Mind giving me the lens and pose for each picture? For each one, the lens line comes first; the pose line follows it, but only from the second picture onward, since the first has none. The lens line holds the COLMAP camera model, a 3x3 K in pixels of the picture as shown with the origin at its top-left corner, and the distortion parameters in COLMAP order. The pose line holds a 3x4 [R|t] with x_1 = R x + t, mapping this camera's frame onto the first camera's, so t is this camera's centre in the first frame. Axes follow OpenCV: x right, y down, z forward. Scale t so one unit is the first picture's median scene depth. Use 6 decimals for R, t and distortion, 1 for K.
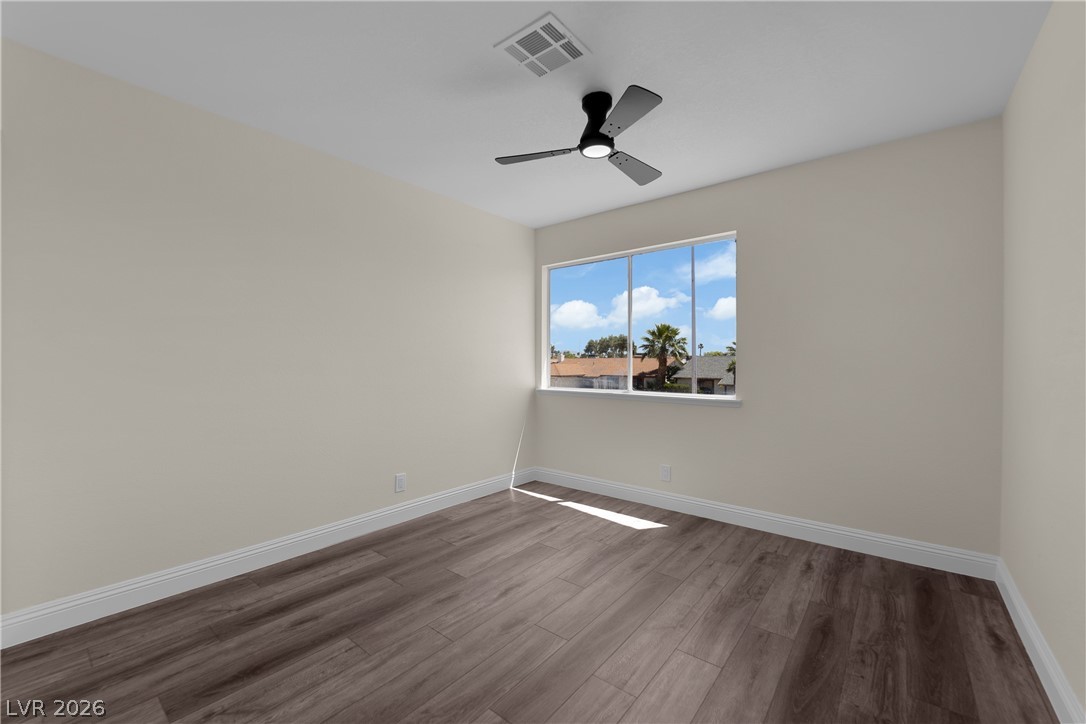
lens RADIAL K [[439.5, 0, 535.7], [0, 439.5, 358.5], [0, 0, 1]] dist [-0.013235, -0.001382]
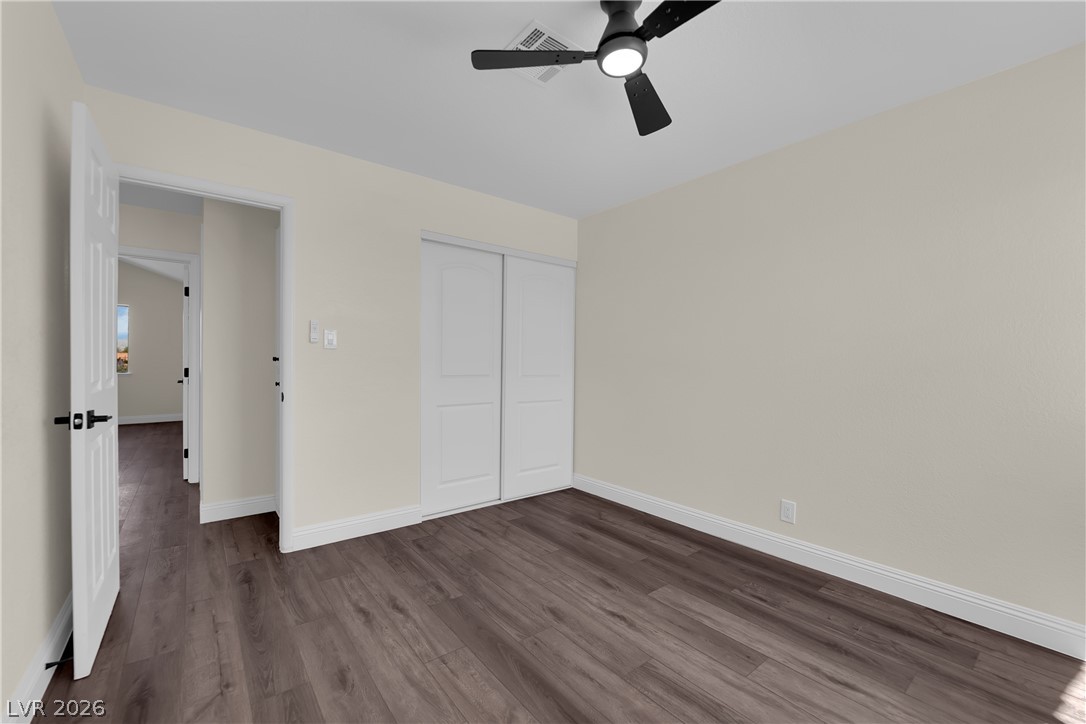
lens RADIAL K [[439.5, 0, 539.6], [0, 439.5, 360.2], [0, 0, 1]] dist [-0.013235, -0.001382]
pose [[-0.207371, -0.003509, -0.978256, 0.807287], [-0.007839, 0.999967, -0.001925, 0.005200], [0.978231, 0.007270, -0.207392, 0.968897]]
